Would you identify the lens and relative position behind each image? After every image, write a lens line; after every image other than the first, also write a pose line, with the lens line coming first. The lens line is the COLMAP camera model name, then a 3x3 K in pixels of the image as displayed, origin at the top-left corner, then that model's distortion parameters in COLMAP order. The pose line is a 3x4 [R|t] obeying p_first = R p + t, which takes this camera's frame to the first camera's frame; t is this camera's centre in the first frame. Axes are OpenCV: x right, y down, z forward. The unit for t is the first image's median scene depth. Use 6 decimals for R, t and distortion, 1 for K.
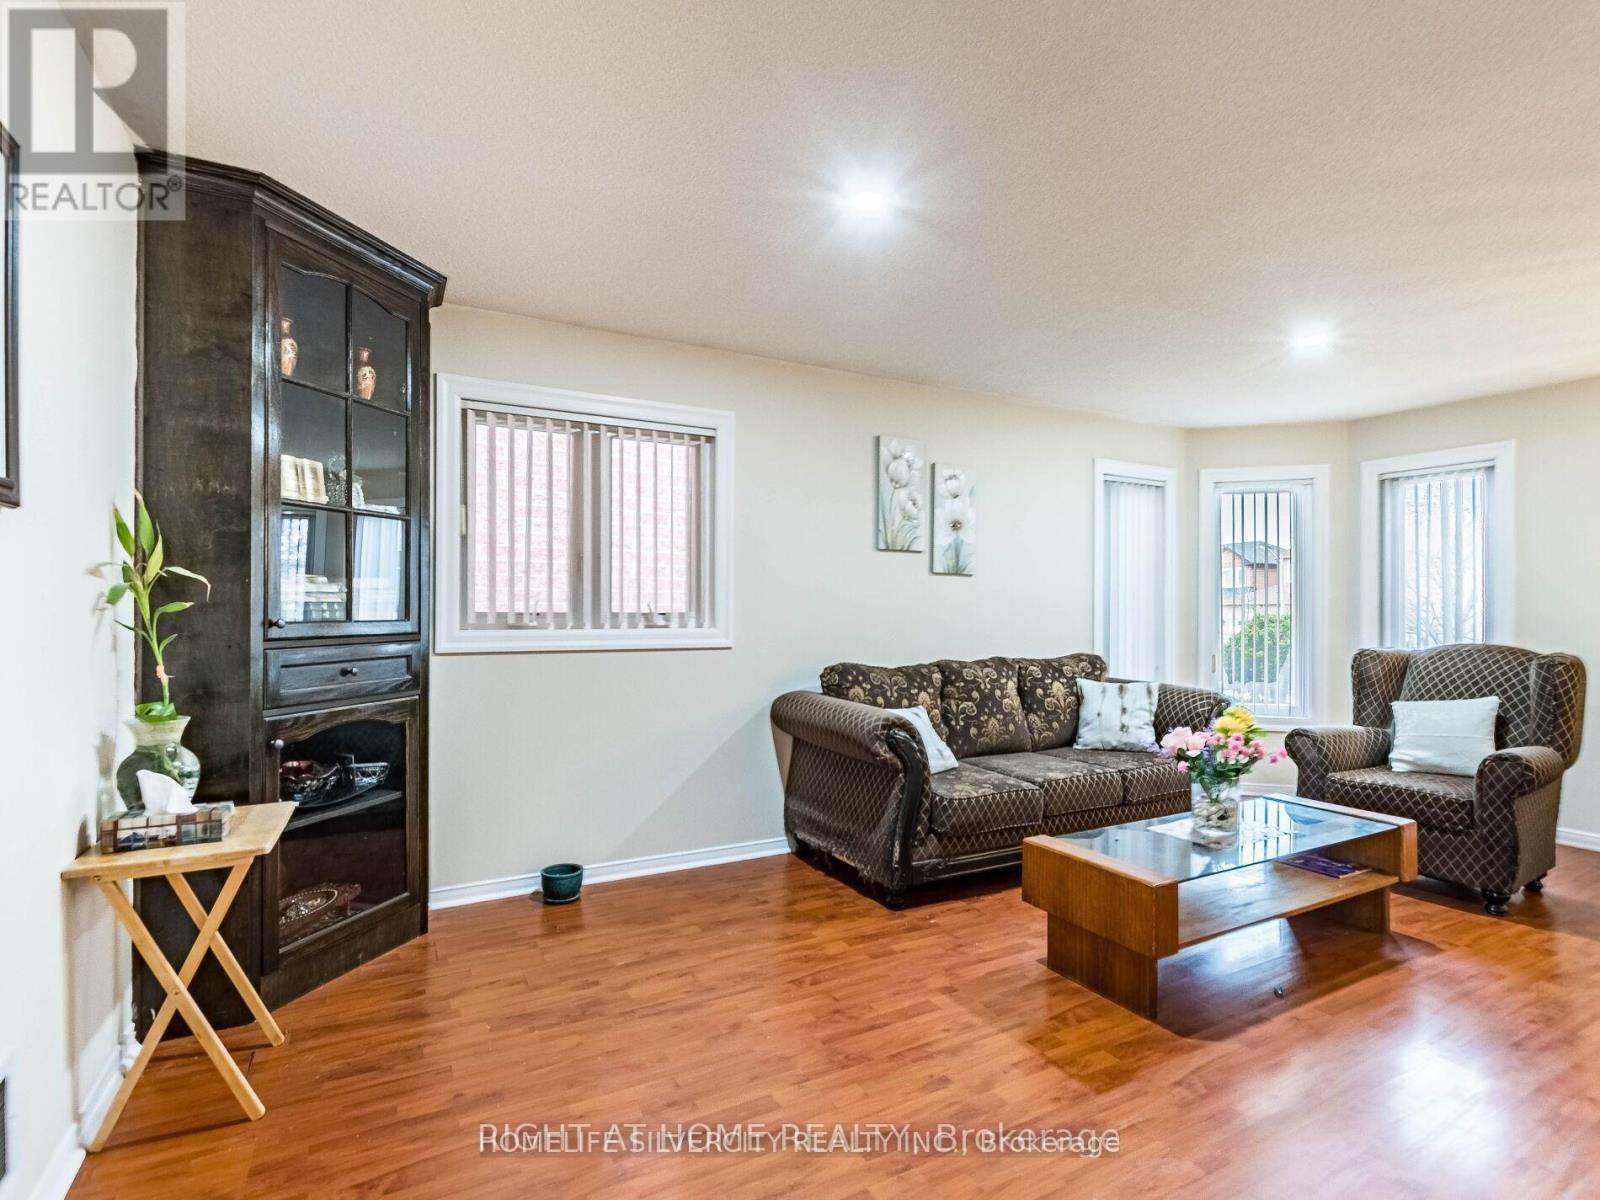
lens RADIAL K [[781.6, 0, 805.8], [0, 781.6, 600.5], [0, 0, 1]] dist [0.004636, -0.000474]
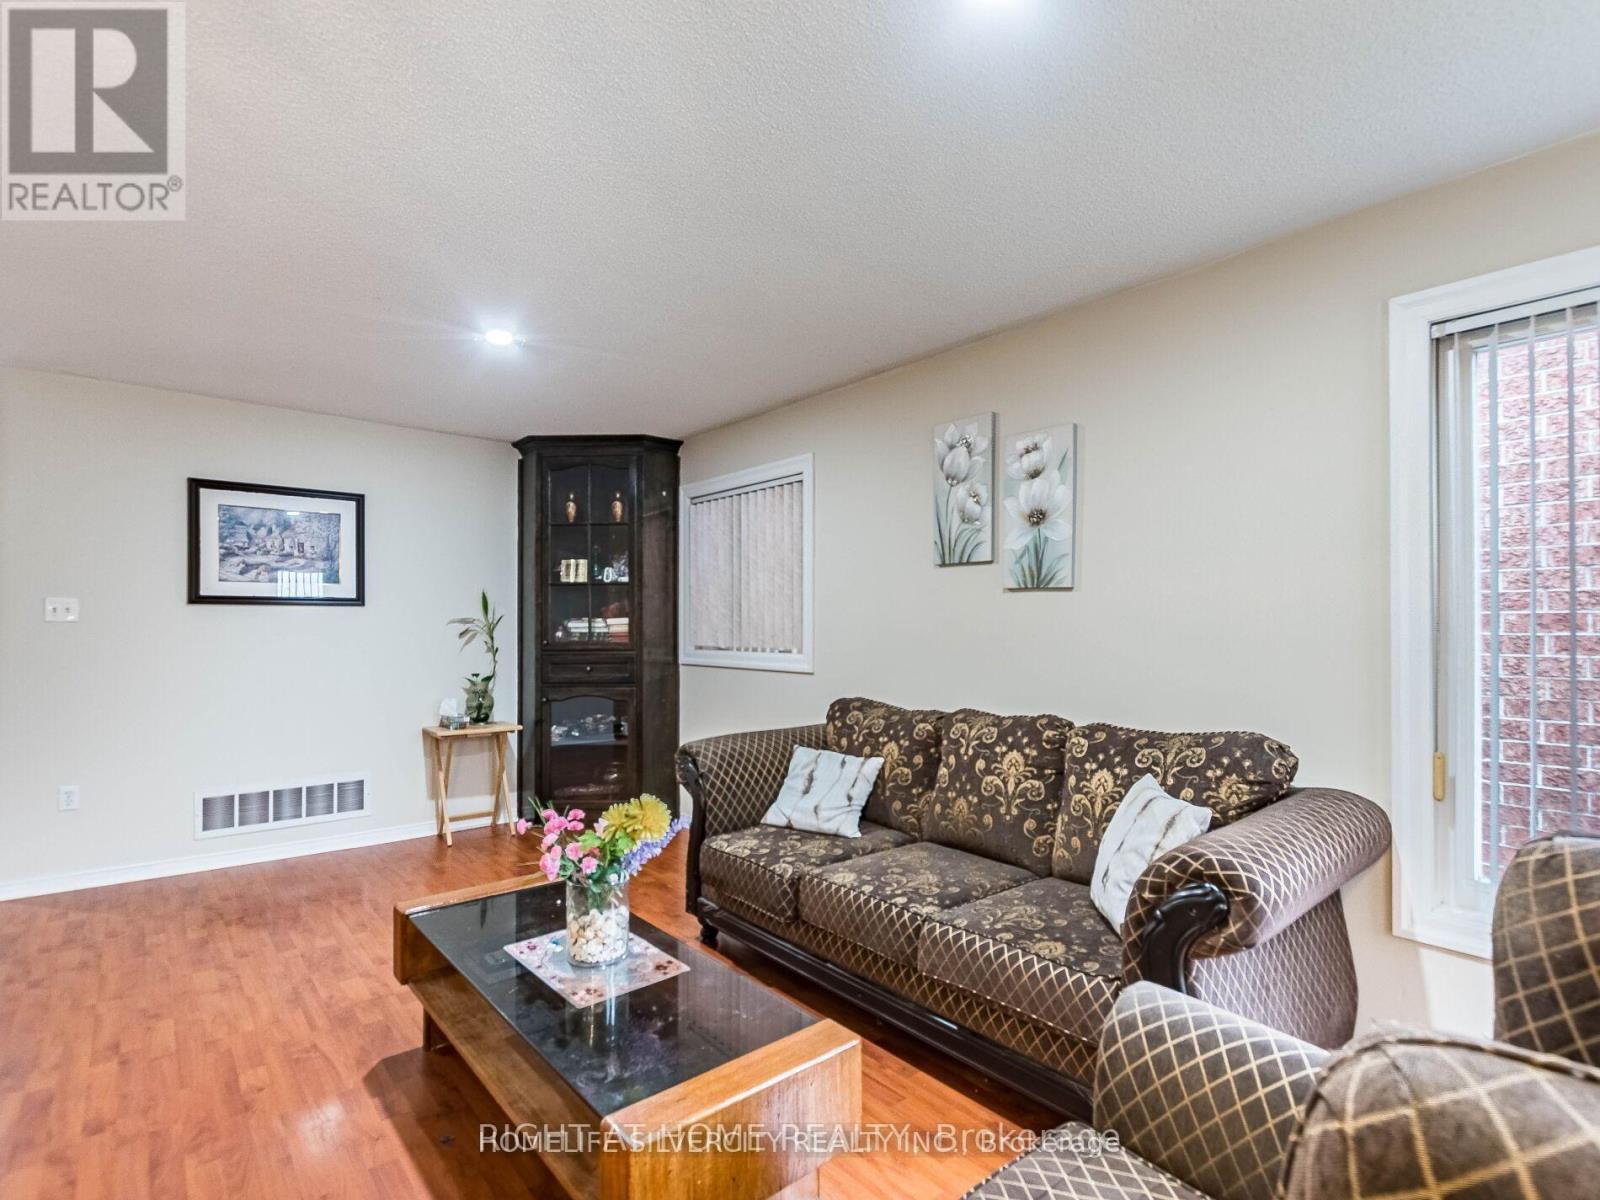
lens RADIAL K [[781.6, 0, 807.3], [0, 781.6, 602.9], [0, 0, 1]] dist [0.004636, -0.000474]
pose [[0.236568, -0.040938, -0.970752, 0.832427], [-0.002713, 0.999080, -0.042794, 0.008603], [0.971611, 0.012757, 0.236239, 0.666434]]
